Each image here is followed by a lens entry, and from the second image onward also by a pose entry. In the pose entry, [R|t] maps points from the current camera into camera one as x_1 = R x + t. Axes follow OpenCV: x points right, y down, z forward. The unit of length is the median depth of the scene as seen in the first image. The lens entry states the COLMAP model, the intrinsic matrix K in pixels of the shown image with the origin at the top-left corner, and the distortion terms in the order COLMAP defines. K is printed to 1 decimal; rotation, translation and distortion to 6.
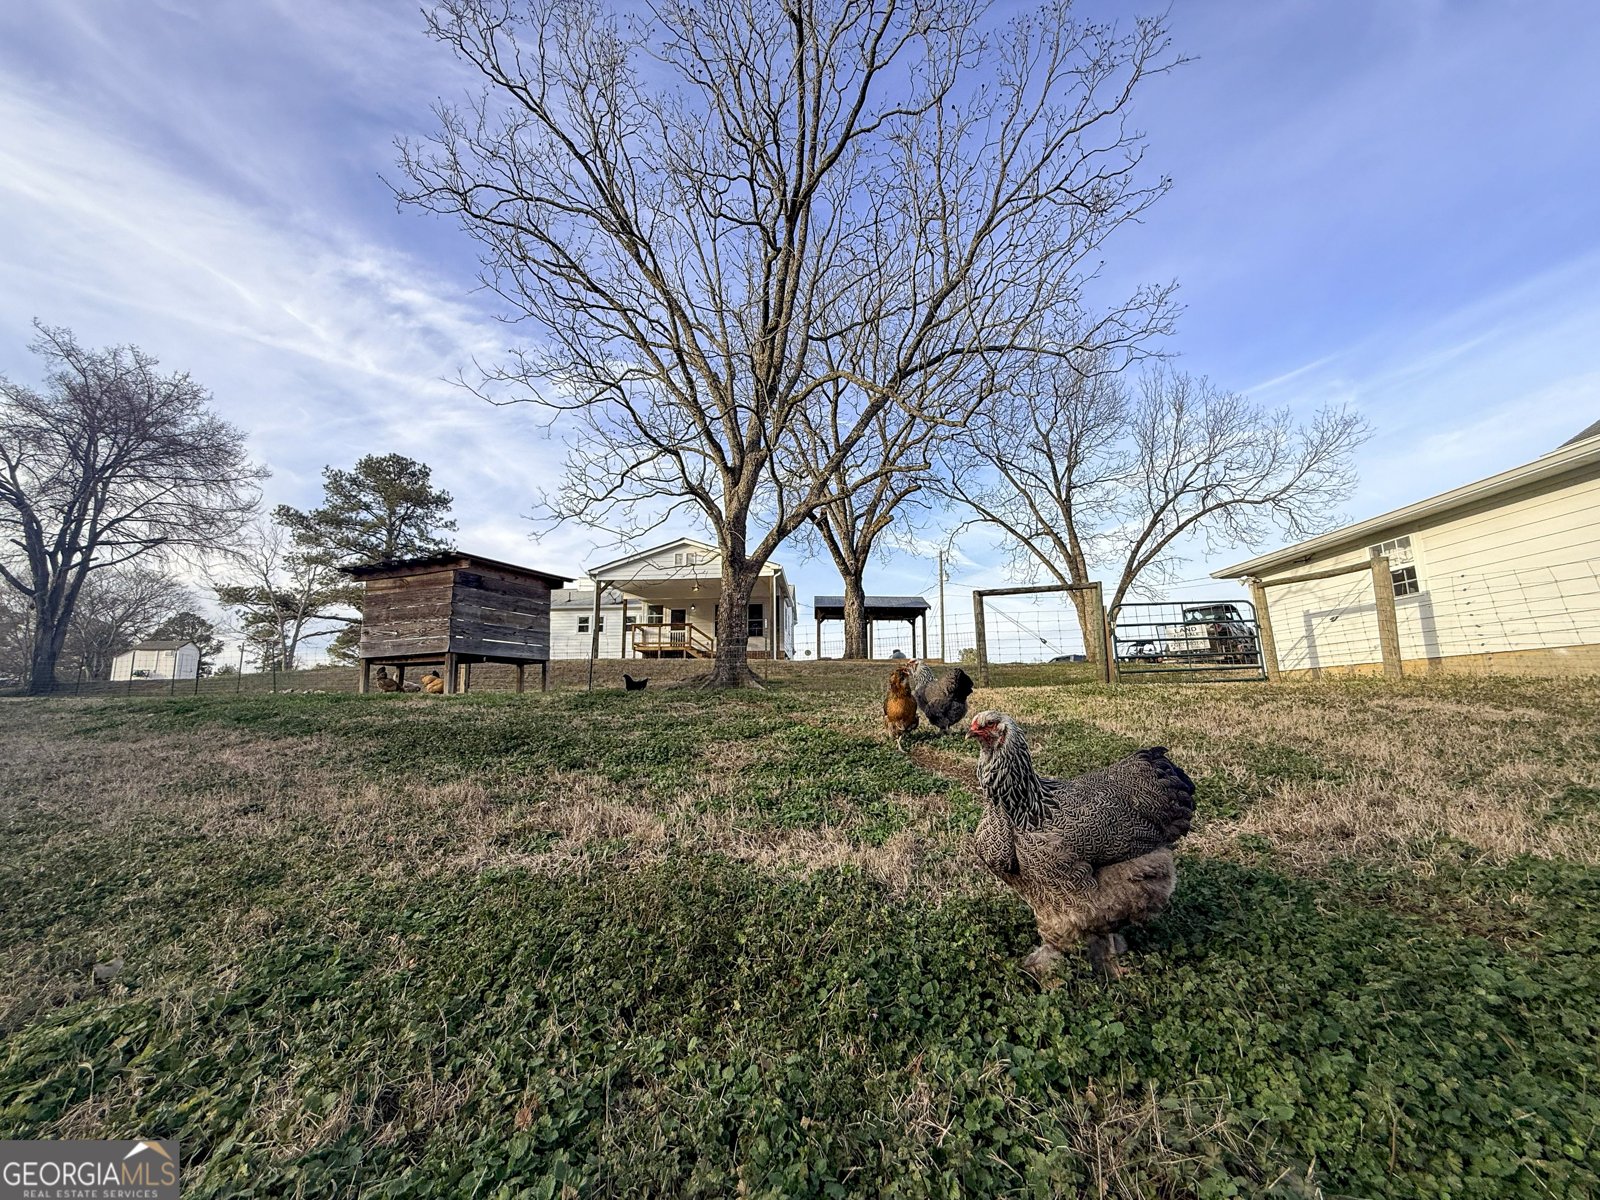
lens RADIAL K [[642.1, 0, 795.8], [0, 642.1, 606.1], [0, 0, 1]] dist [0.001840, -0.000503]
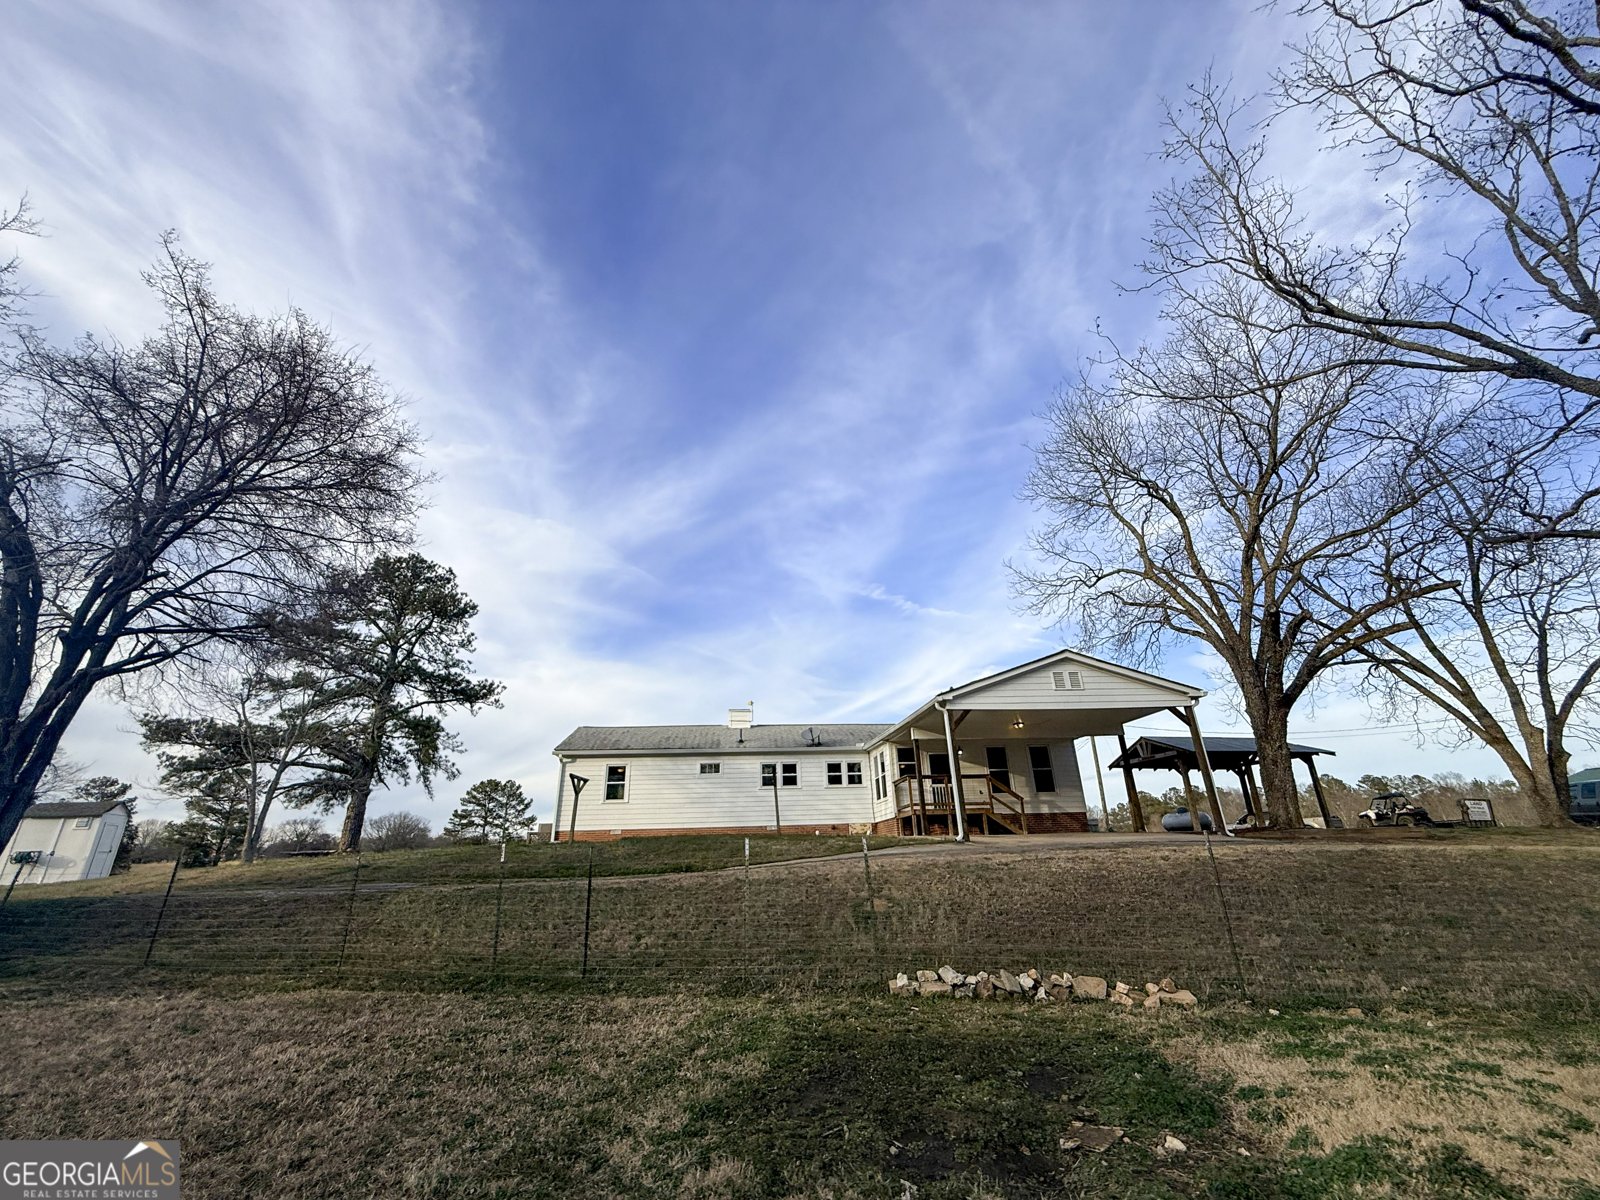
lens RADIAL K [[642.1, 0, 799.5], [0, 642.1, 599.8], [0, 0, 1]] dist [0.001840, -0.000503]
pose [[0.988808, 0.037103, 0.144510, -0.463528], [-0.003522, 0.974119, -0.226007, -0.000206], [-0.149155, 0.222968, 0.963347, 0.289263]]
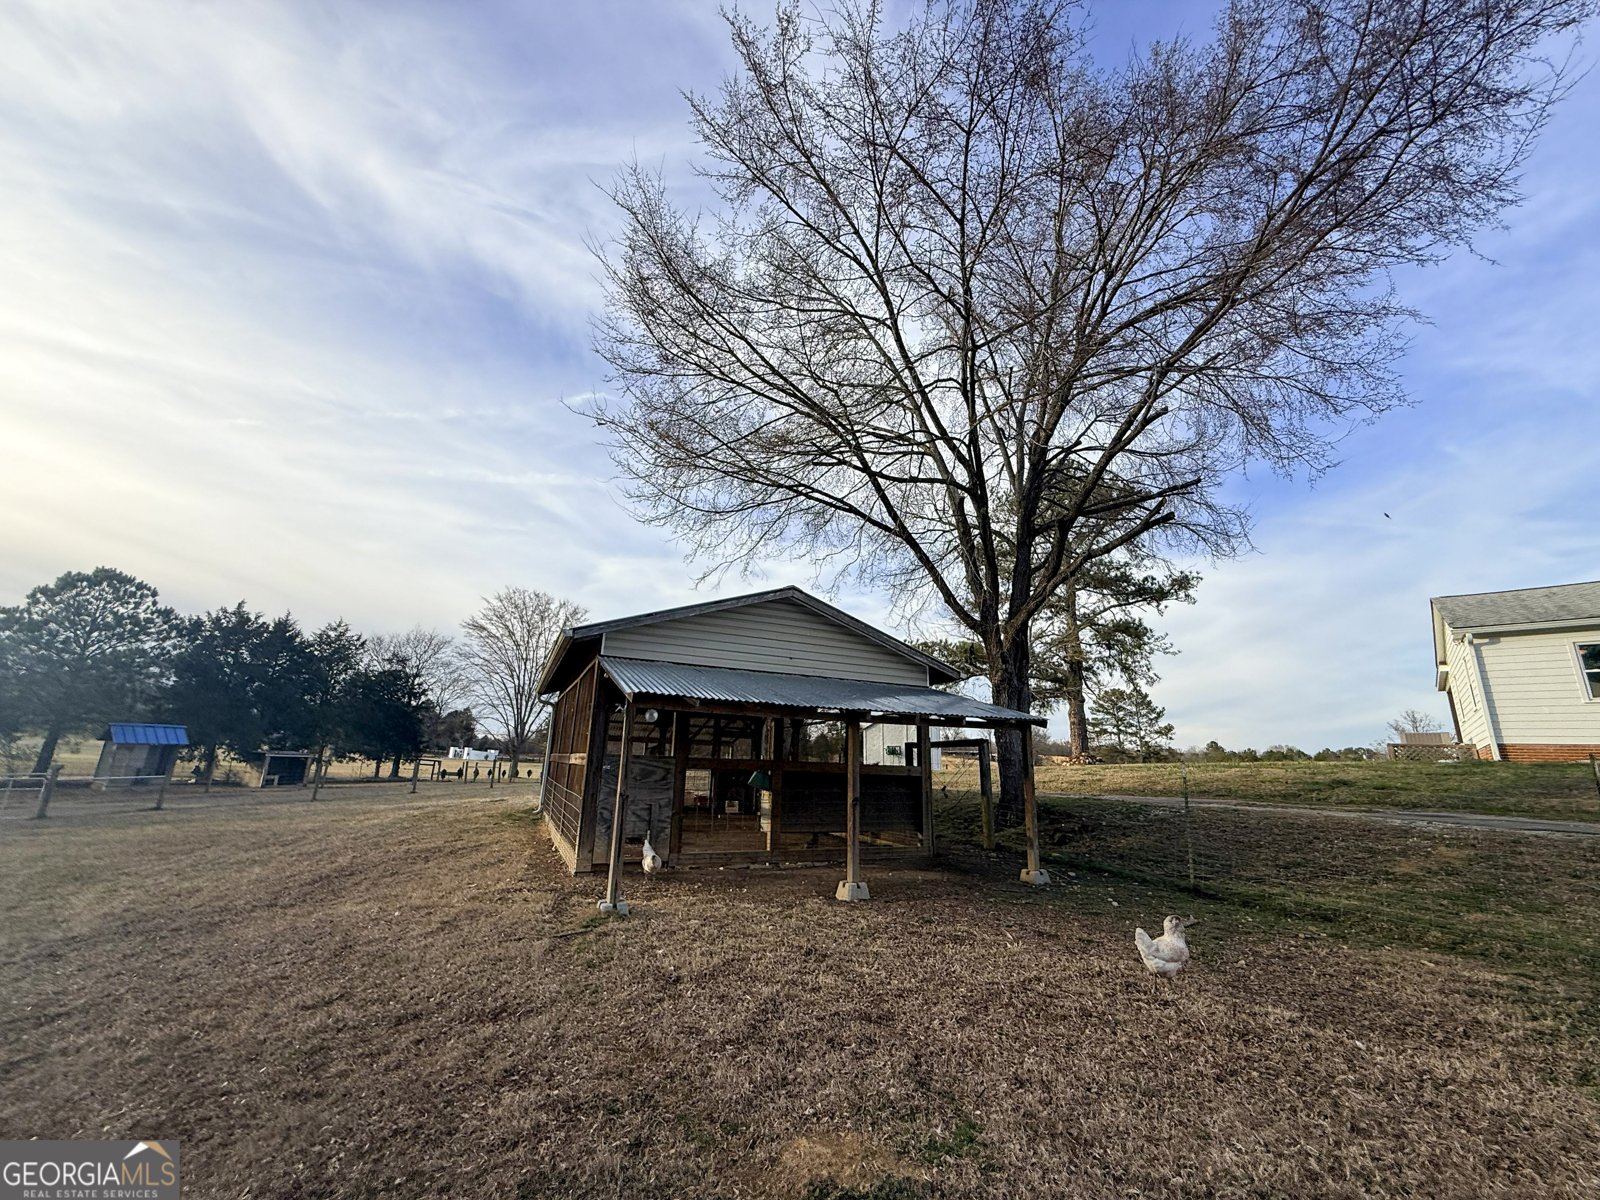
lens RADIAL K [[642.1, 0, 776.8], [0, 642.1, 594.4], [0, 0, 1]] dist [0.001840, -0.000503]
pose [[0.748192, -0.132813, -0.650054, -0.633695], [0.062190, 0.989485, -0.130584, 0.006656], [0.660561, 0.057275, 0.748584, 0.336316]]
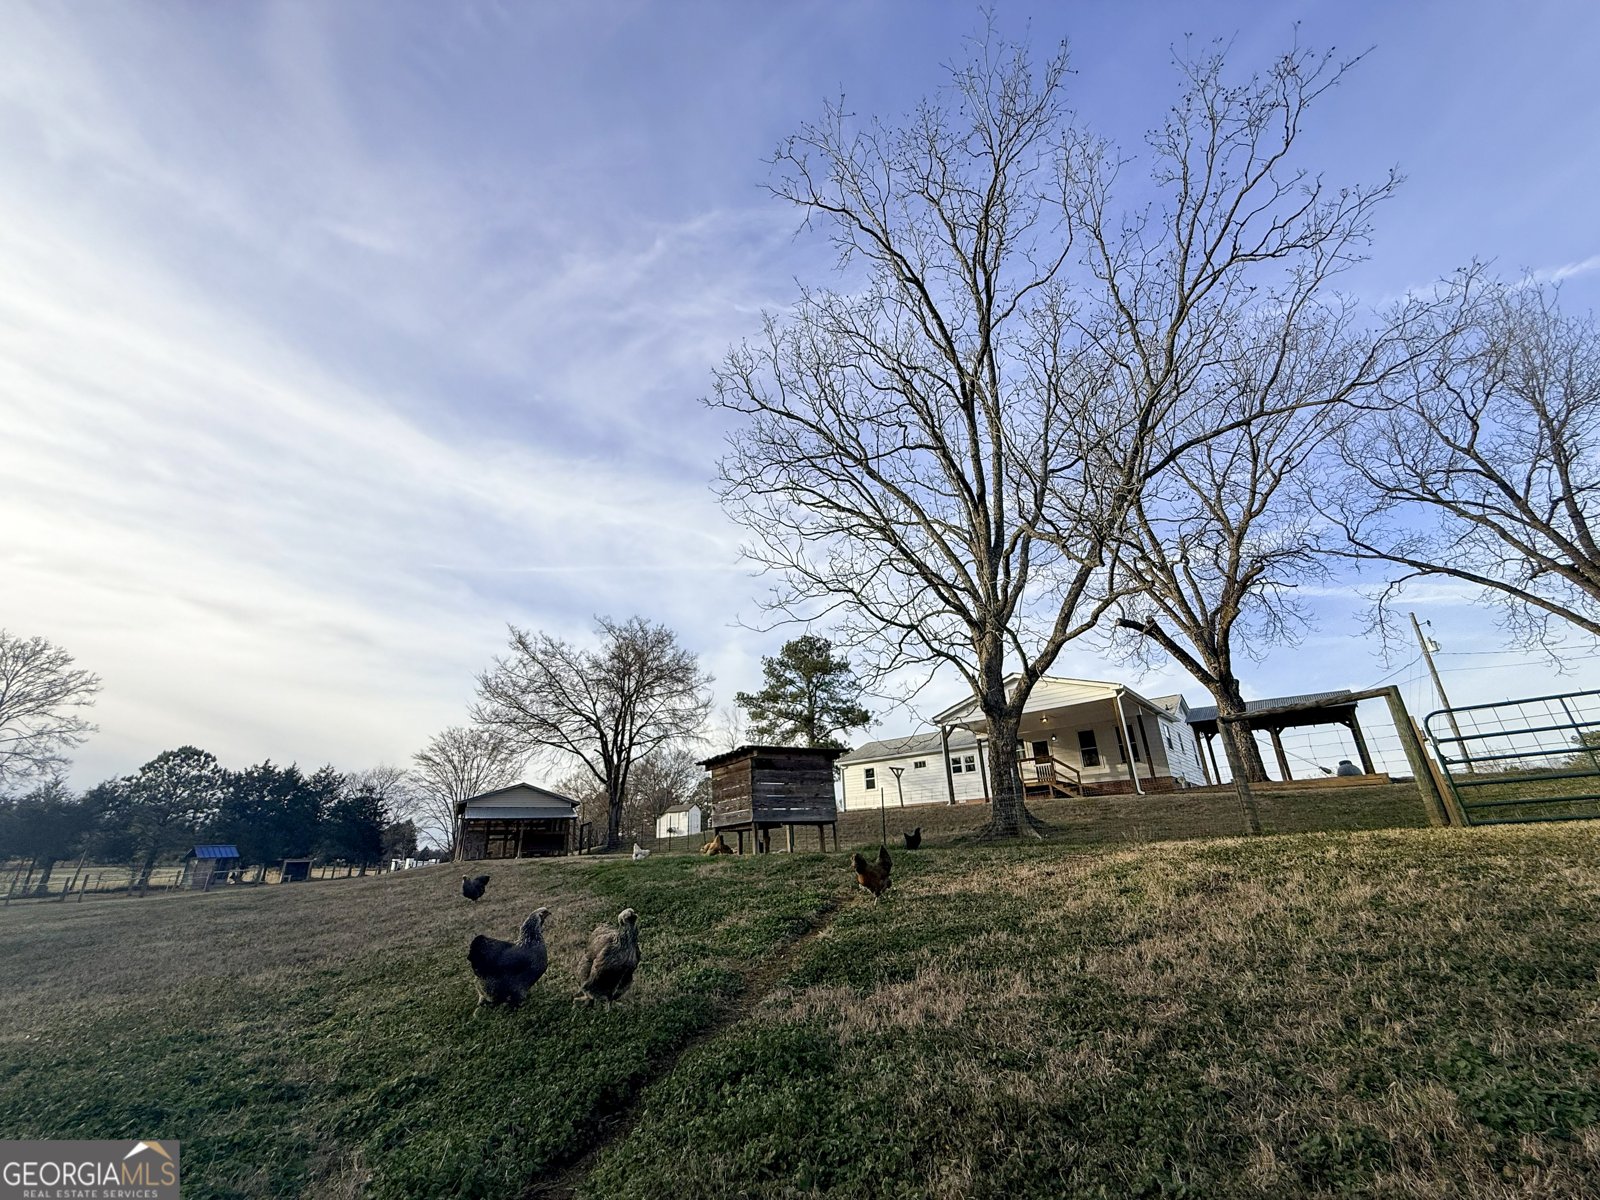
lens RADIAL K [[642.1, 0, 786.3], [0, 642.1, 599.2], [0, 0, 1]] dist [0.001840, -0.000503]
pose [[0.790027, -0.241816, -0.563367, 0.115467], [0.121134, 0.962379, -0.243215, -0.012137], [0.600986, 0.123903, 0.789597, -0.020652]]
